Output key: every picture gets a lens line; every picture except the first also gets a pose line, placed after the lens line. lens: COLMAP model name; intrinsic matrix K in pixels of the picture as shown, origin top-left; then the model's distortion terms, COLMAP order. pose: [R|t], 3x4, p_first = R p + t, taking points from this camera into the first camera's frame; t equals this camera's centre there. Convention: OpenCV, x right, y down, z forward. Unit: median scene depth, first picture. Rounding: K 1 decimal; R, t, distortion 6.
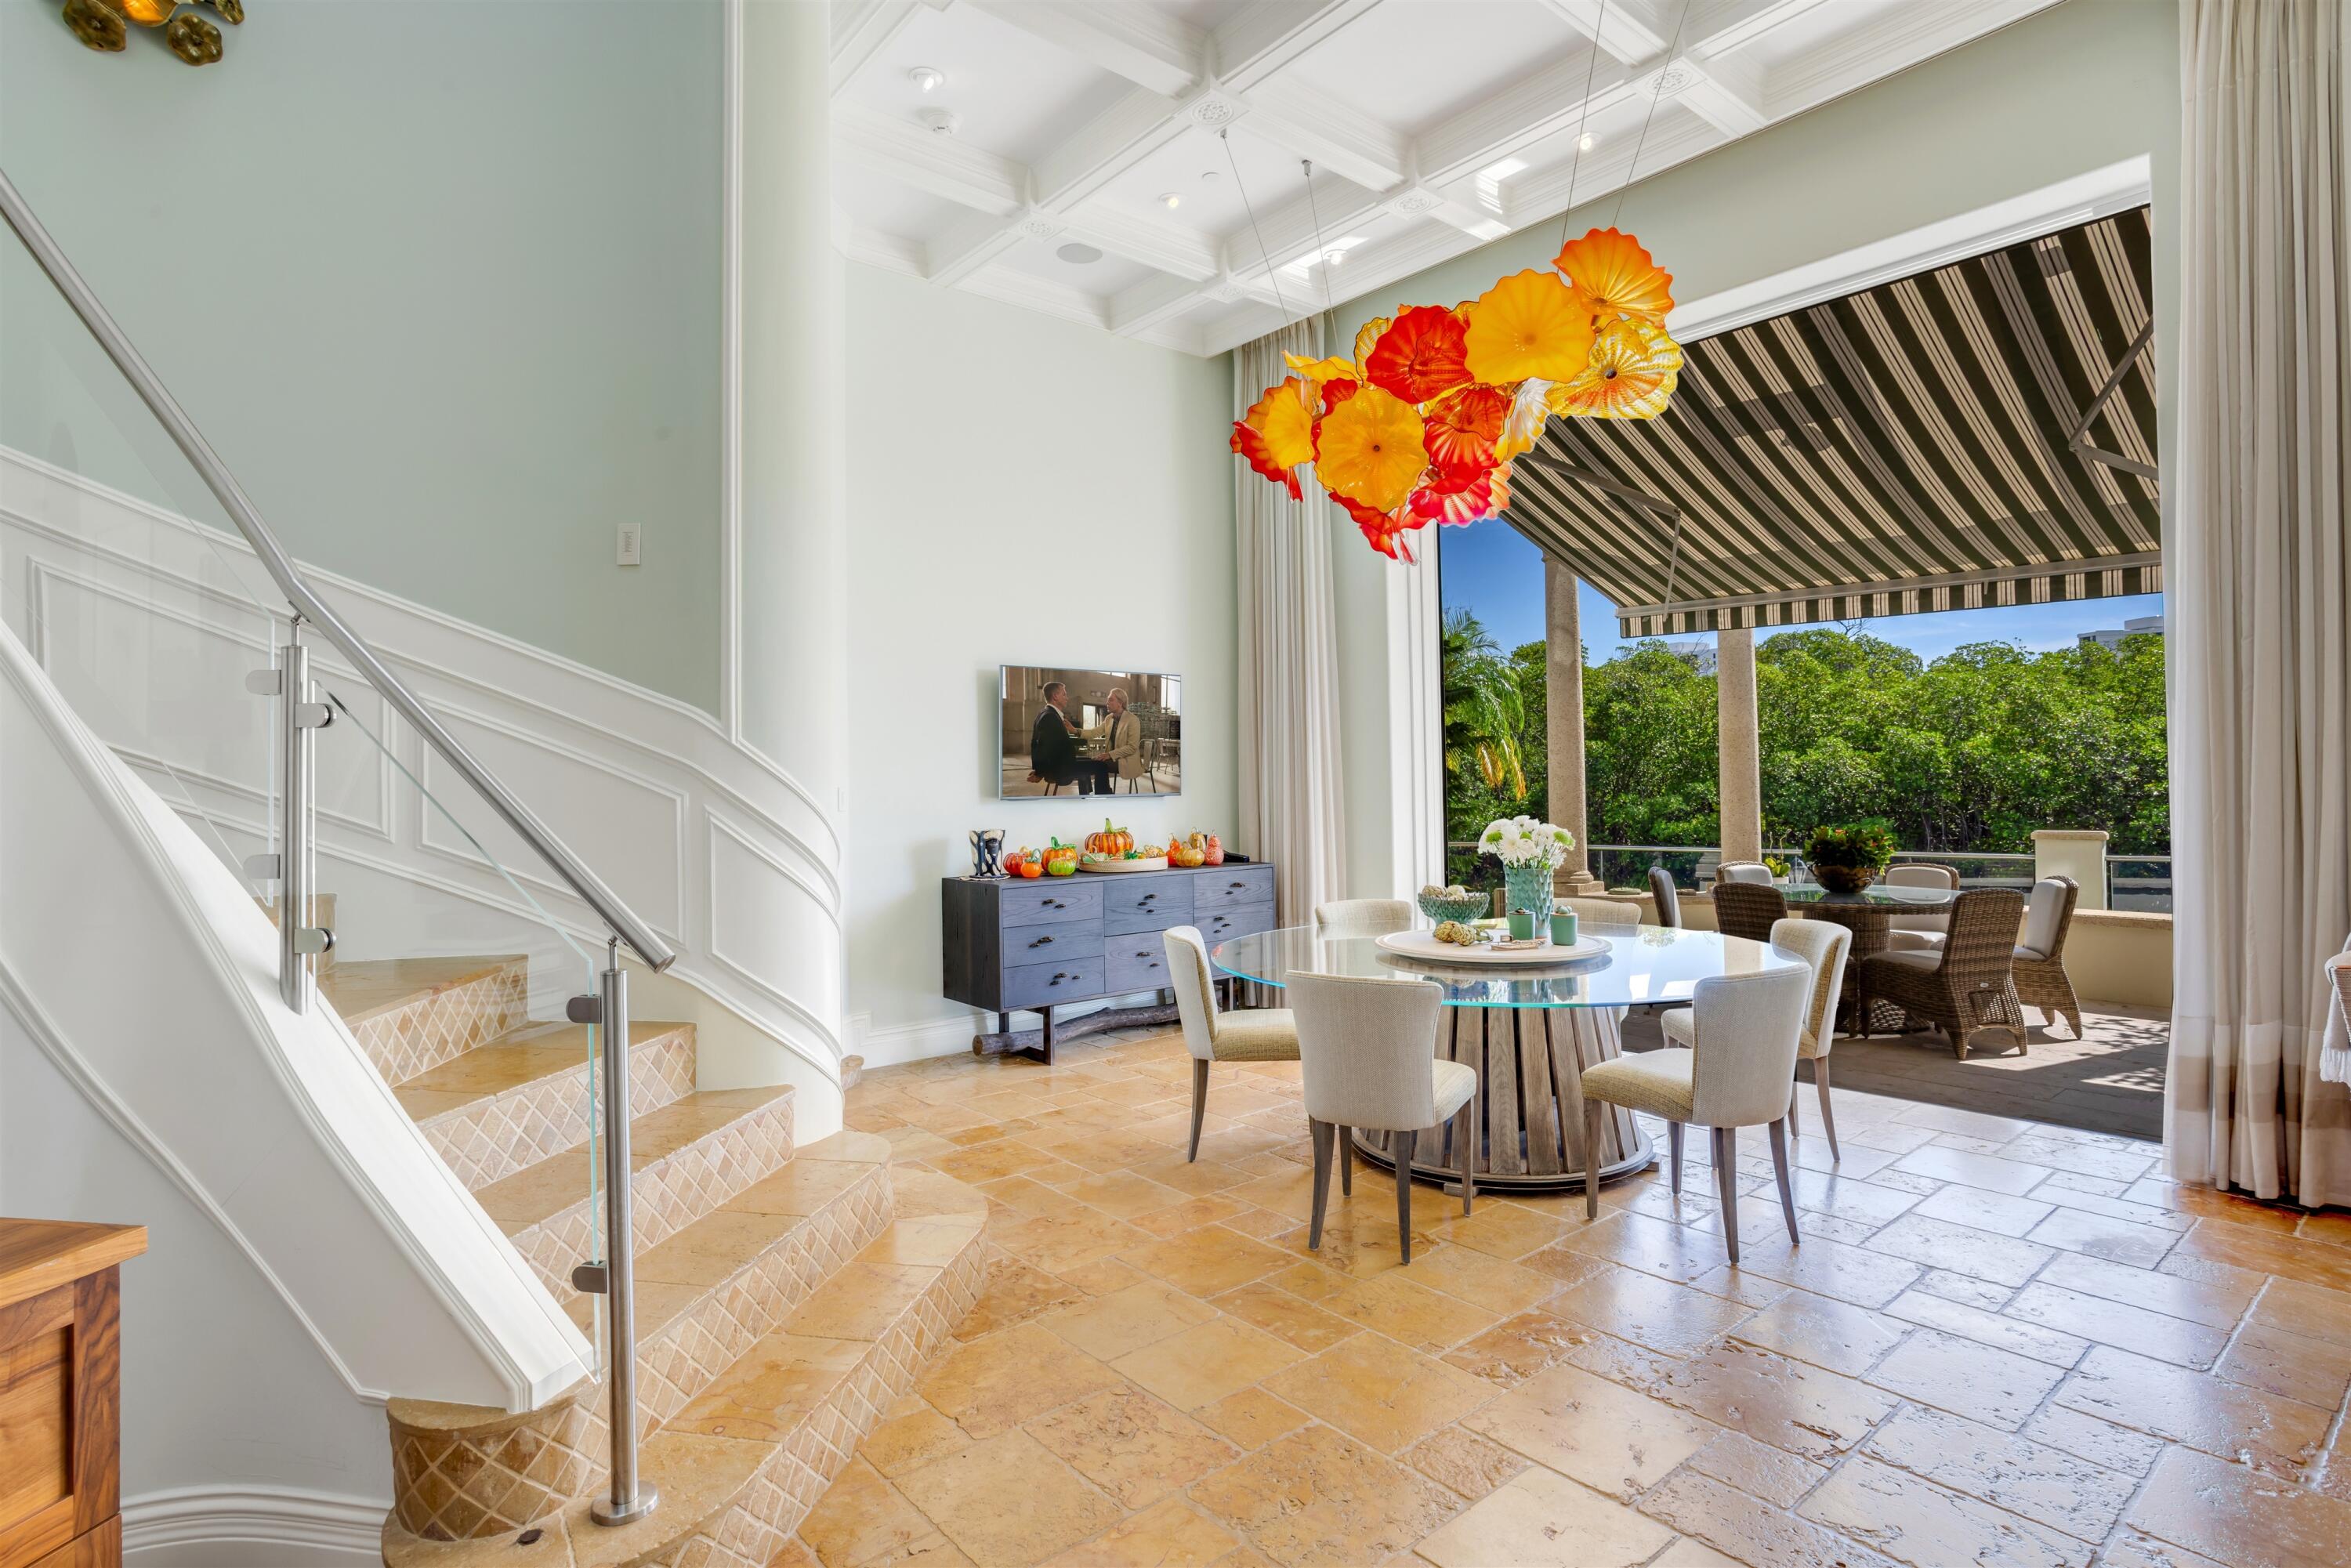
lens RADIAL K [[1192.0, 0, 1143.2], [0, 1192.0, 812.1], [0, 0, 1]] dist [-0.053147, 0.038947]
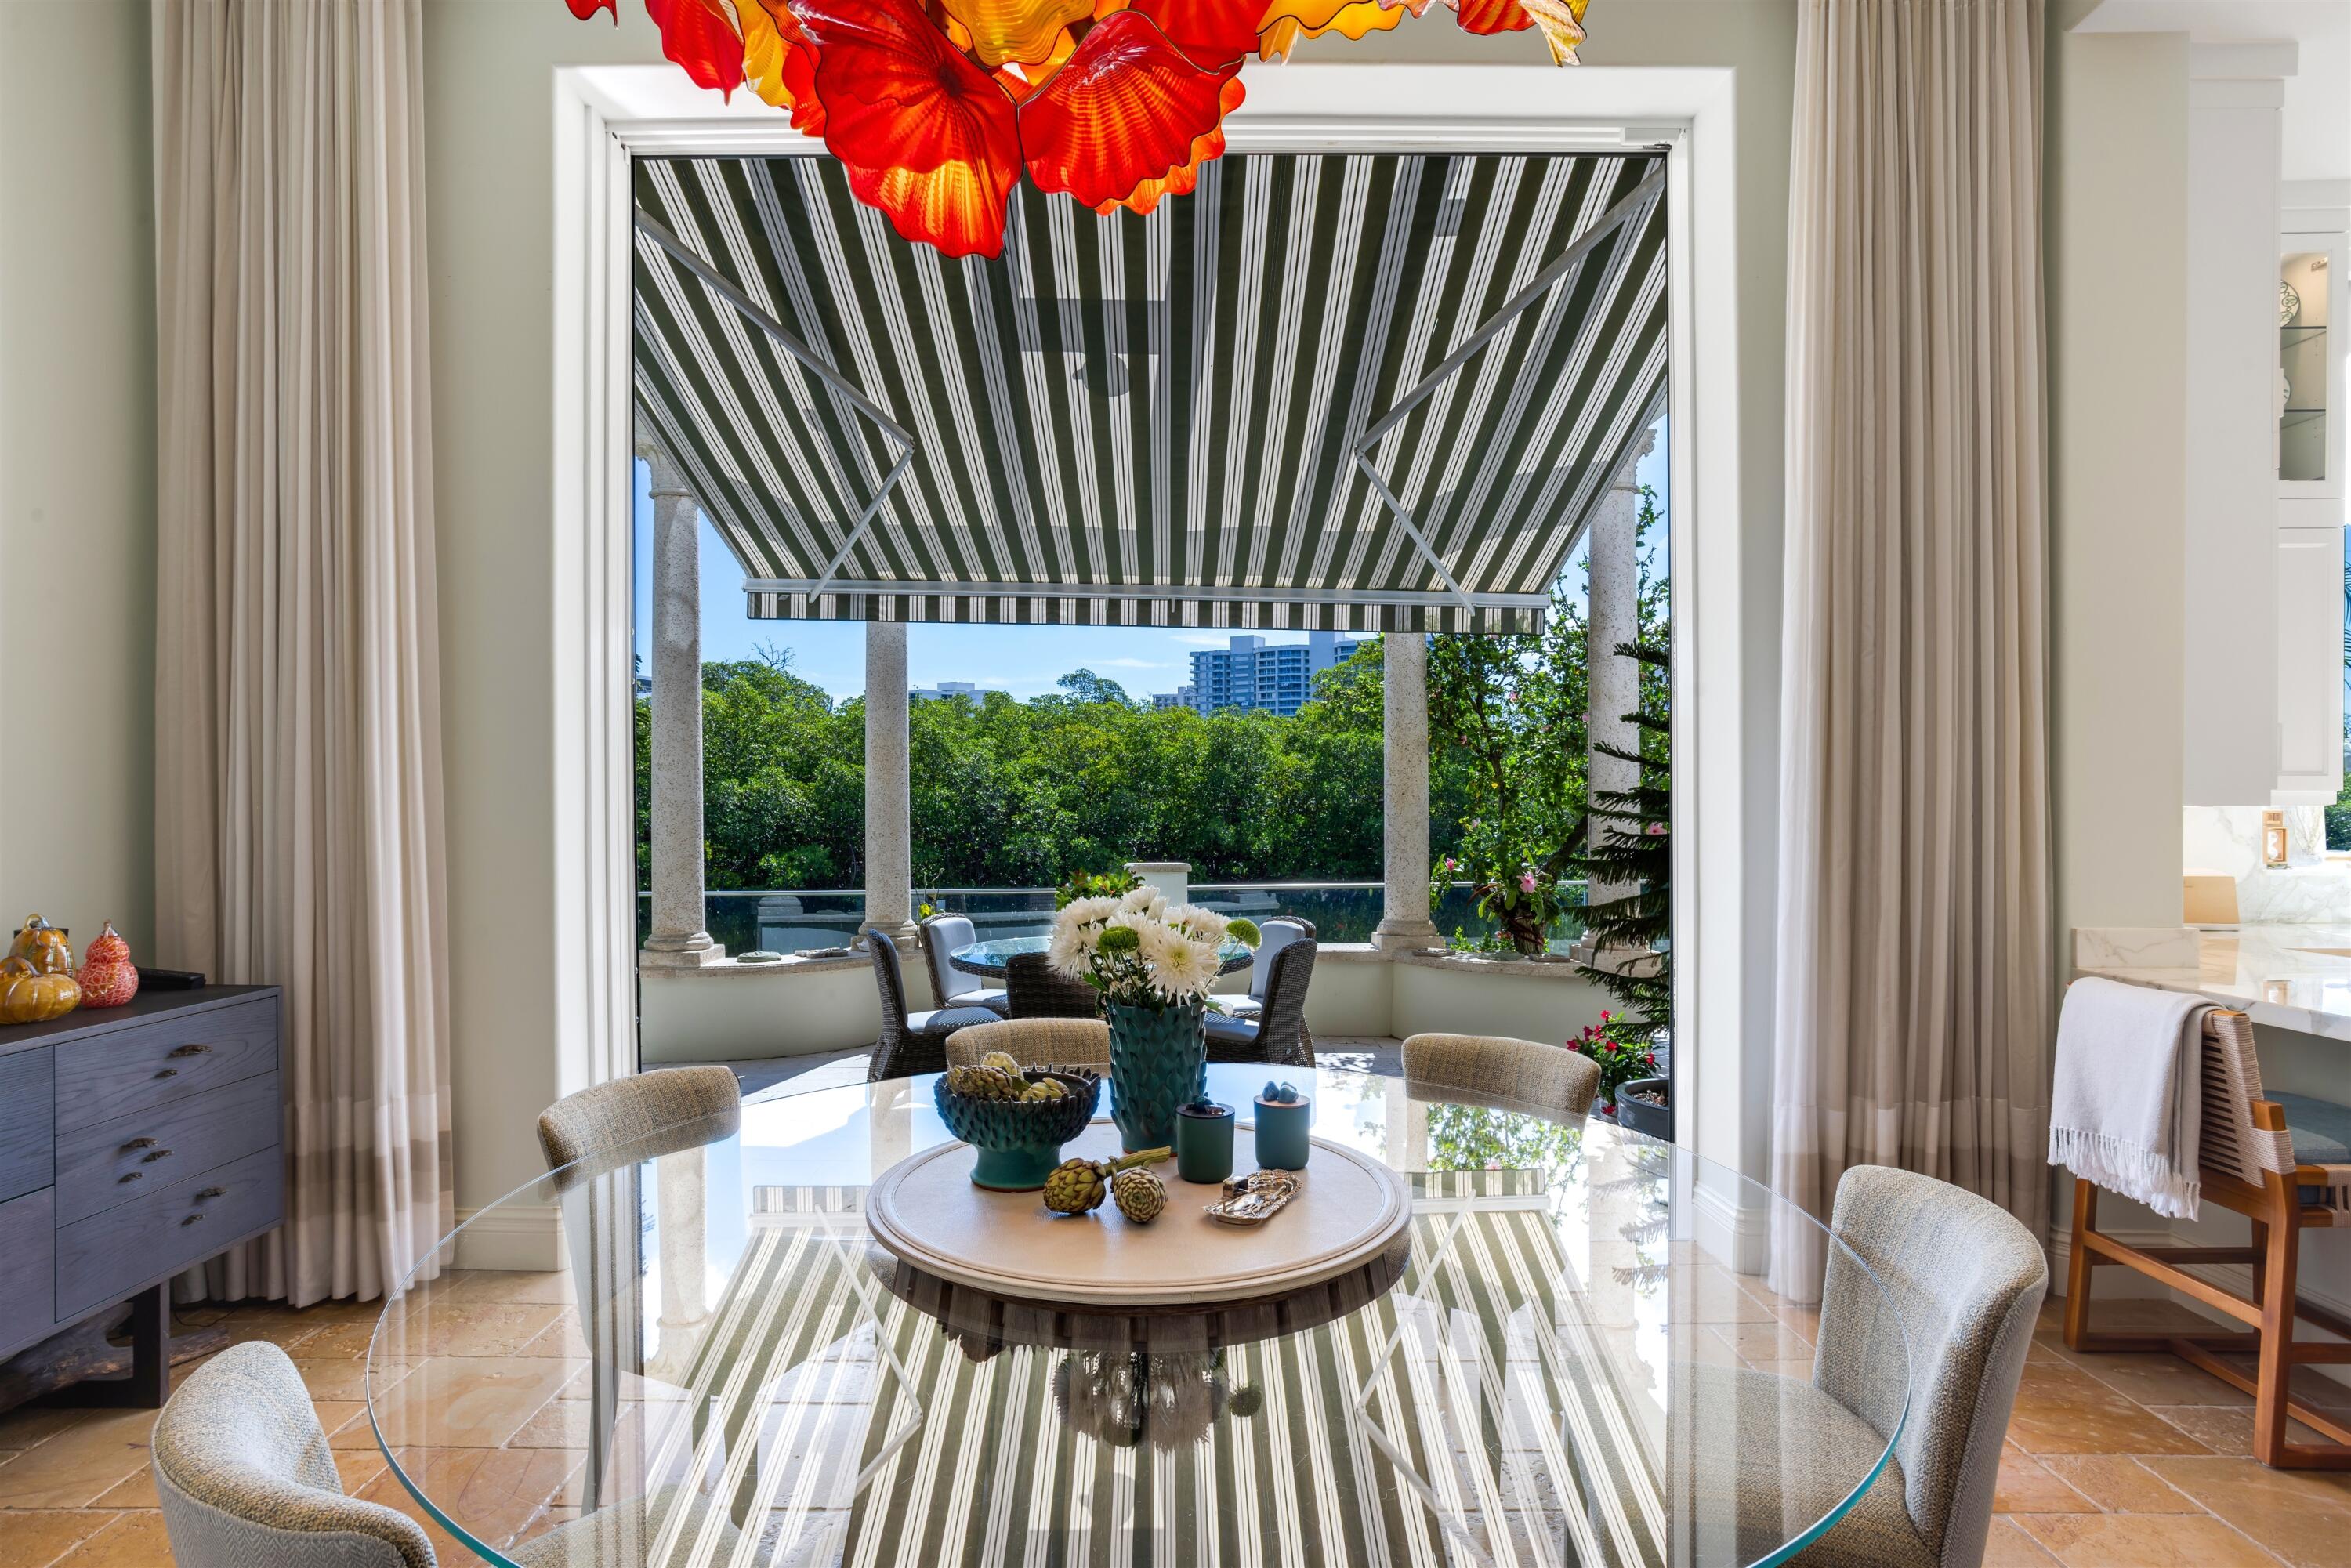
lens RADIAL K [[1192.0, 0, 1143.2], [0, 1192.0, 812.1], [0, 0, 1]] dist [-0.053147, 0.038947]
pose [[0.632964, 0.009096, 0.774128, -0.018708], [0.008479, 0.999790, -0.018680, -0.008164], [-0.774135, 0.018387, 0.632754, 0.332791]]
